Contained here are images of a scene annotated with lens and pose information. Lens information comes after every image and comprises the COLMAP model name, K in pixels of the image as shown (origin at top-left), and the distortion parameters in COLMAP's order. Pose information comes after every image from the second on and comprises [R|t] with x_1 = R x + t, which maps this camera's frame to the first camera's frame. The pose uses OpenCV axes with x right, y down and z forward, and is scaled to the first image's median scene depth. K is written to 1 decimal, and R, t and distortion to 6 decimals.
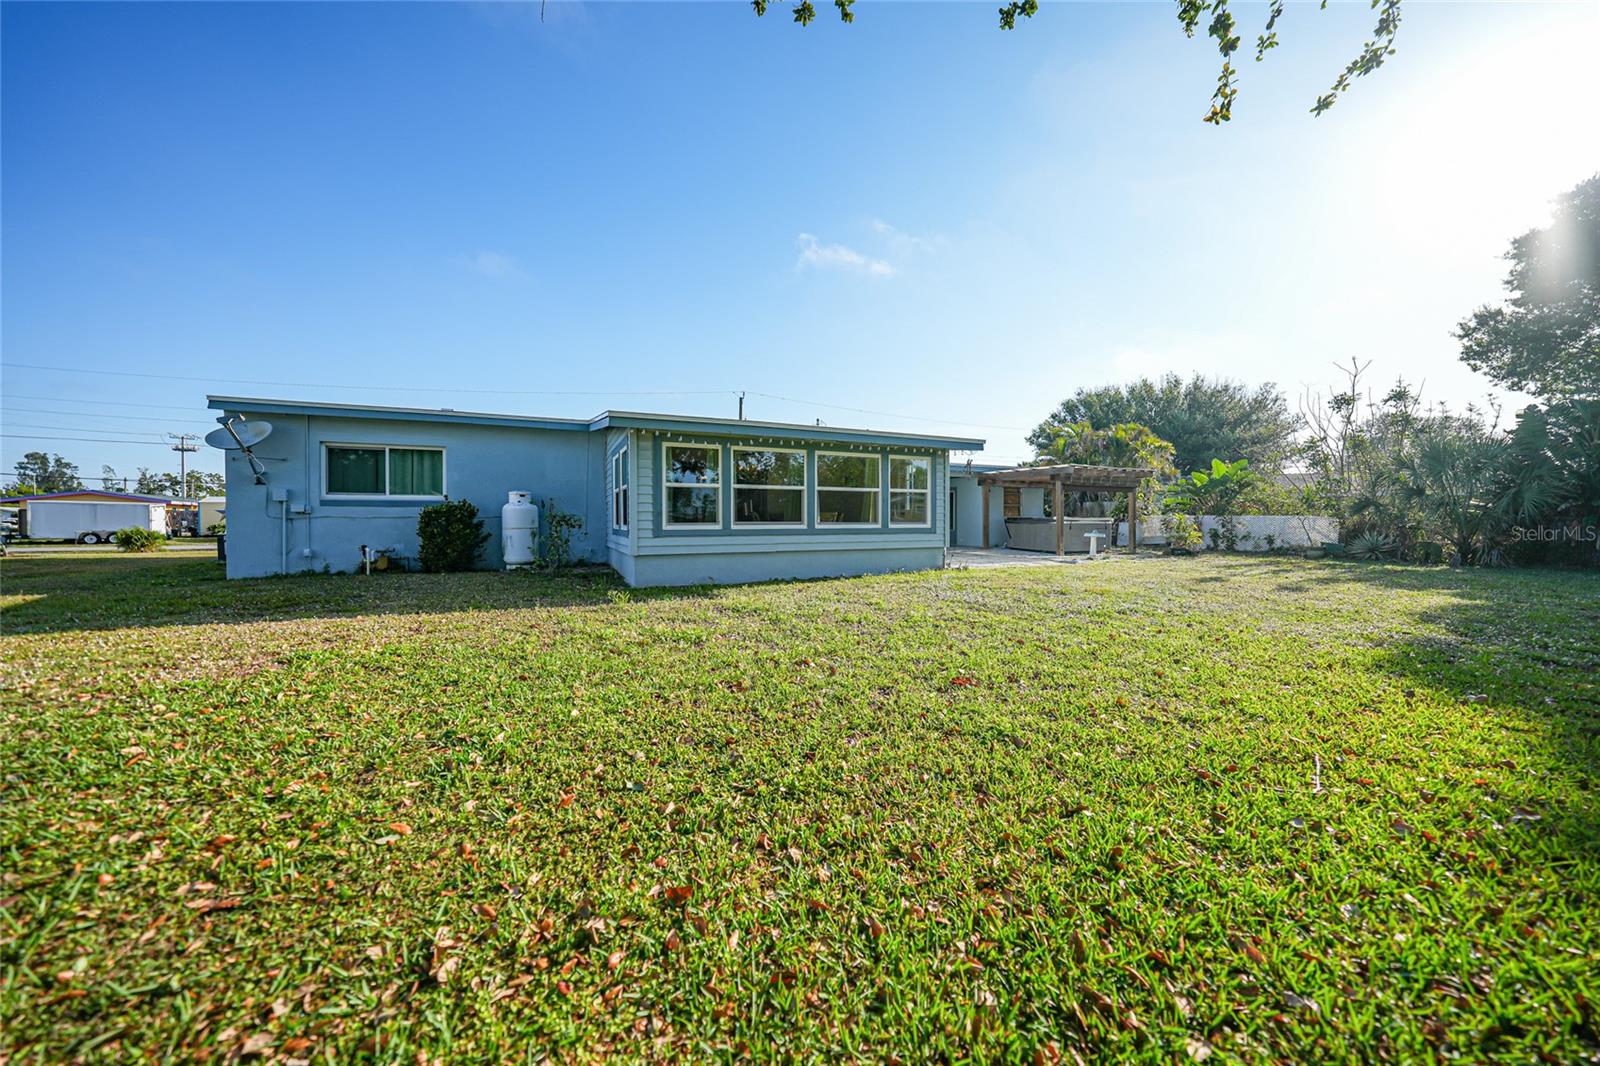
lens RADIAL K [[546.7, 0, 801.2], [0, 546.7, 516.0], [0, 0, 1]] dist [-0.000569, 0.000016]
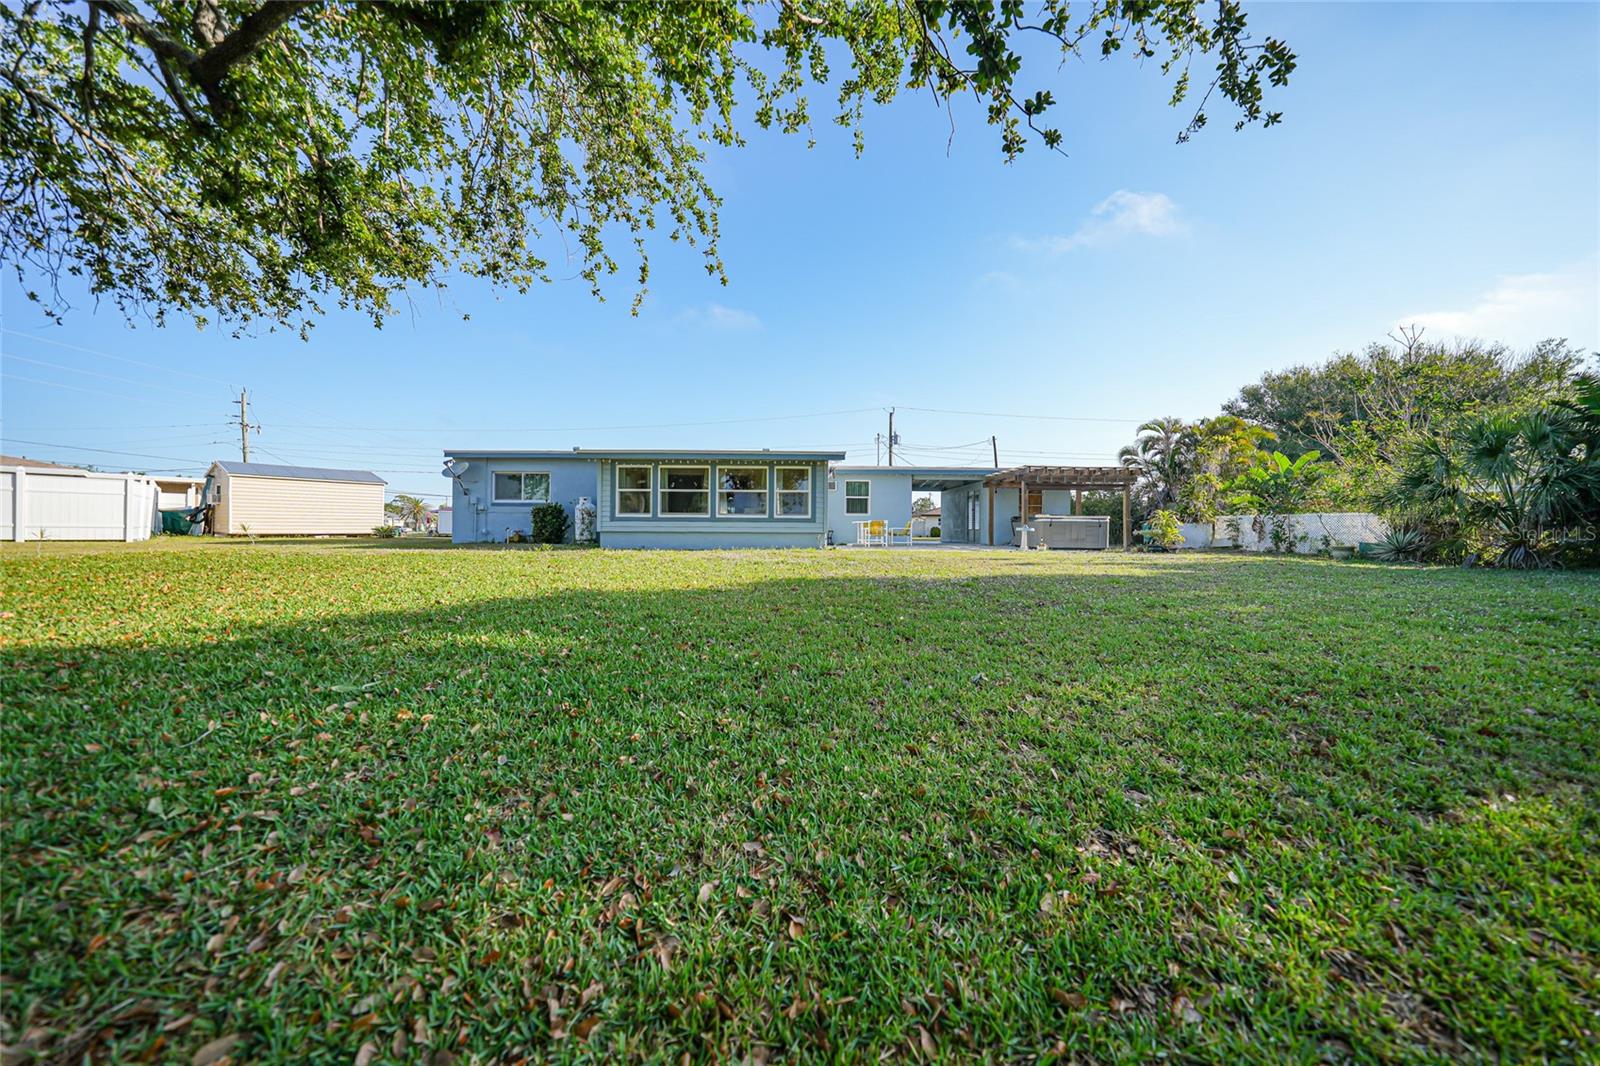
lens RADIAL K [[546.7, 0, 801.2], [0, 546.7, 516.0], [0, 0, 1]] dist [-0.000569, 0.000016]
pose [[0.919126, -0.003352, -0.393950, 0.787771], [-0.004199, 0.999824, -0.018303, 0.043094], [0.393942, 0.018477, 0.918950, -0.275028]]
